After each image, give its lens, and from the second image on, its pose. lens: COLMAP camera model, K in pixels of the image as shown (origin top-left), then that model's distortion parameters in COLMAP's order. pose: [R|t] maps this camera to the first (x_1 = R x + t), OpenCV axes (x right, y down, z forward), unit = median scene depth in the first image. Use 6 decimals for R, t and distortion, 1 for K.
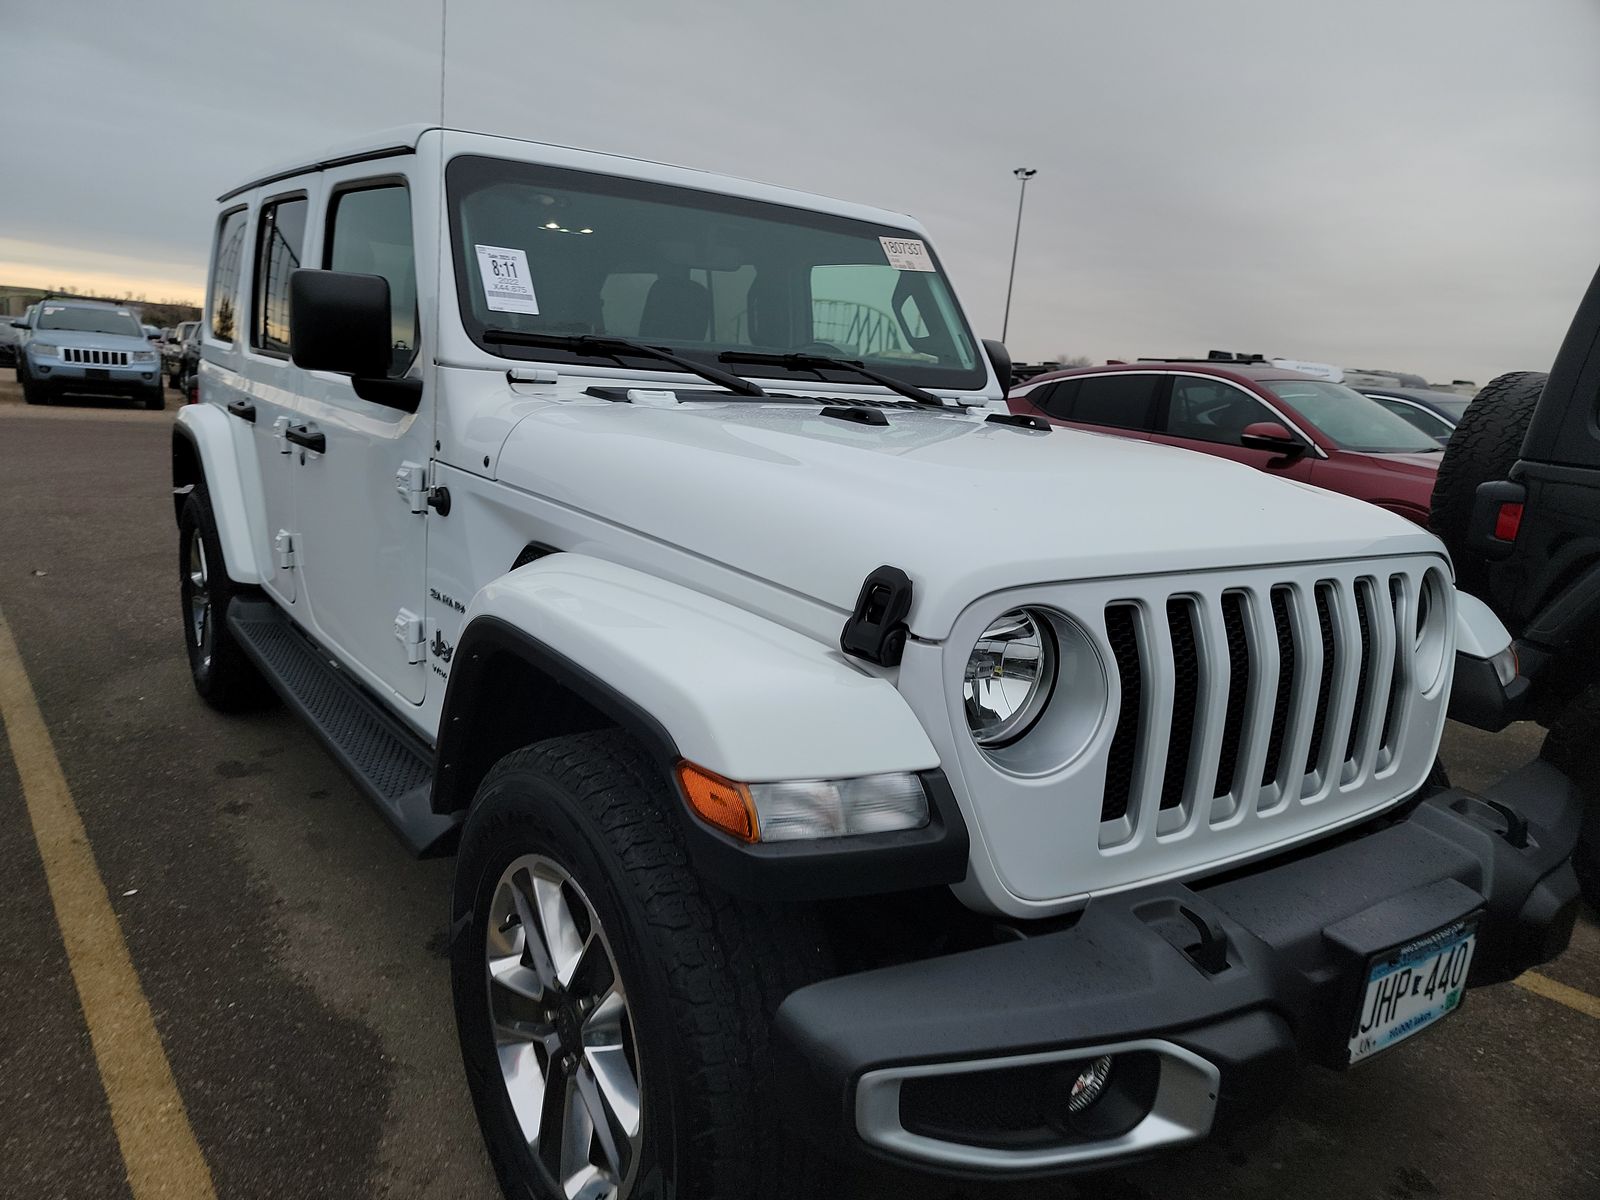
lens RADIAL K [[1154.7, 0, 788.9], [0, 1154.7, 607.5], [0, 0, 1]] dist [0.079201, -0.031321]
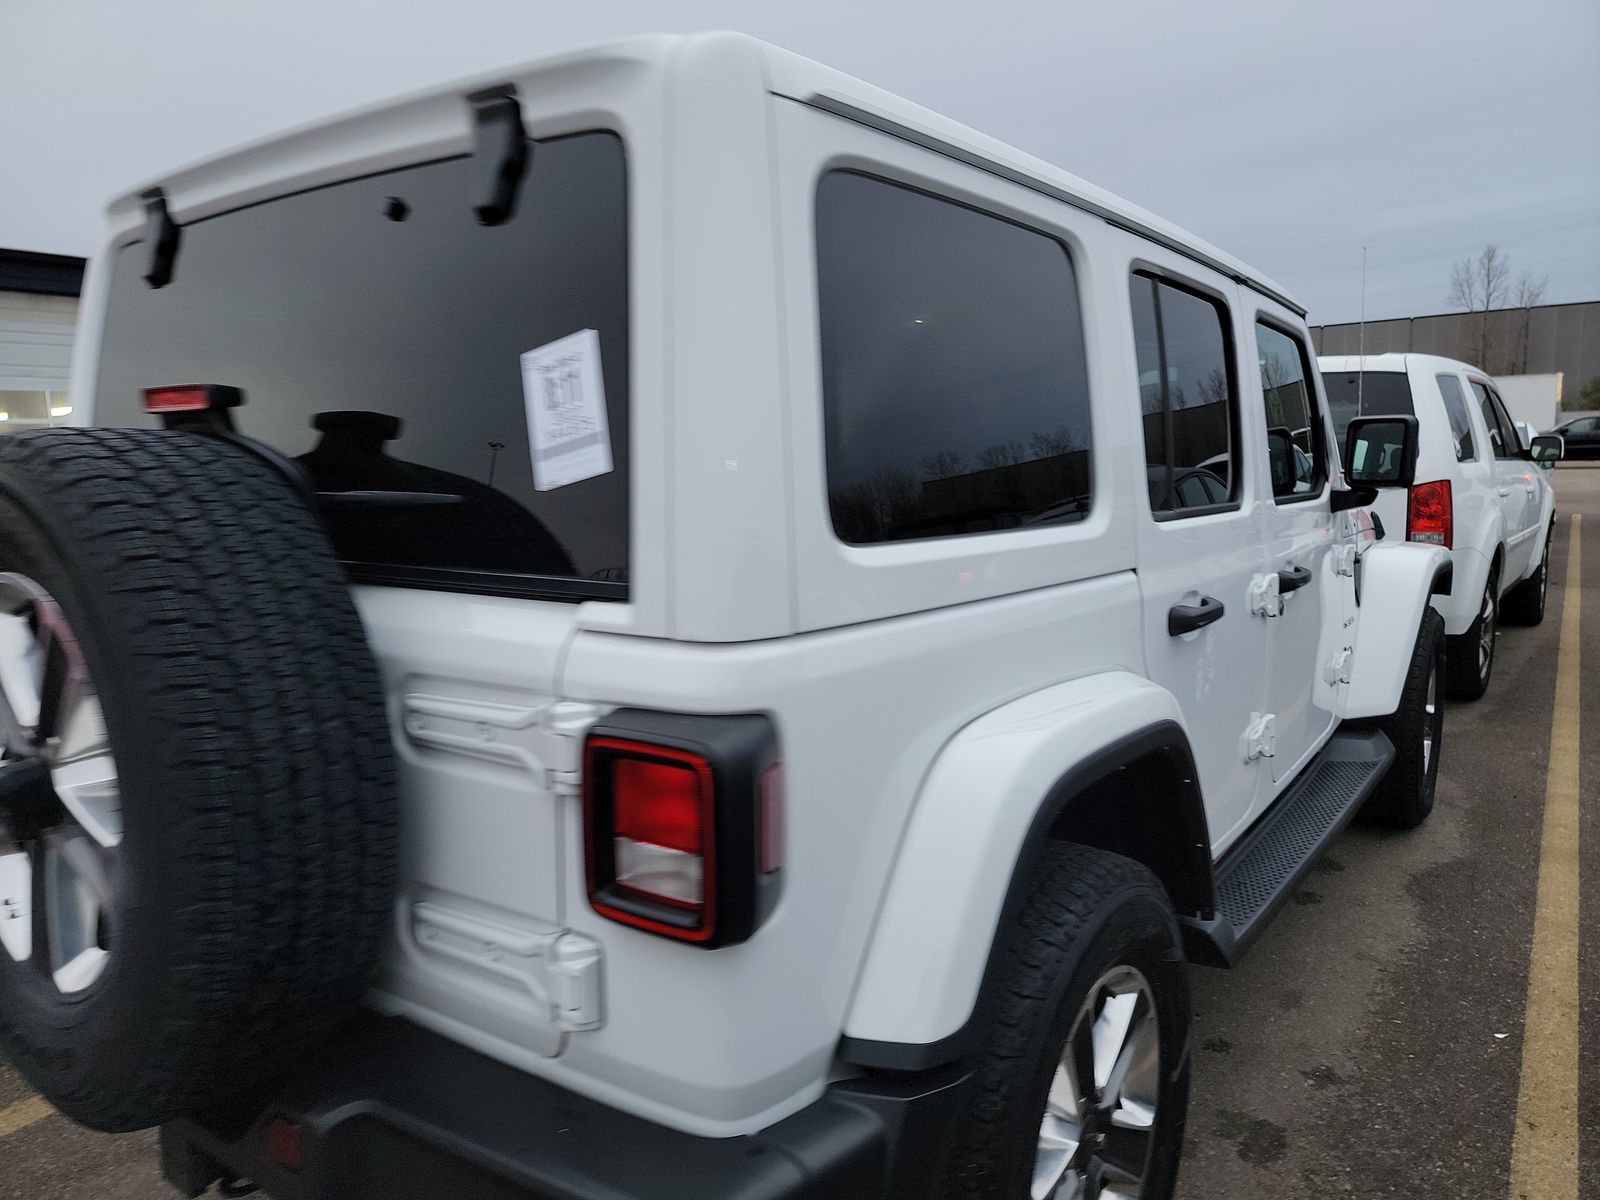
lens RADIAL K [[1154.7, 0, 801.5], [0, 1154.7, 594.3], [0, 0, 1]] dist [0.079201, -0.031321]
pose [[-0.347332, -0.170720, 0.922071, -0.661864], [0.197710, 0.947854, 0.249969, -0.259196], [-0.916663, 0.269125, -0.295467, 0.948463]]
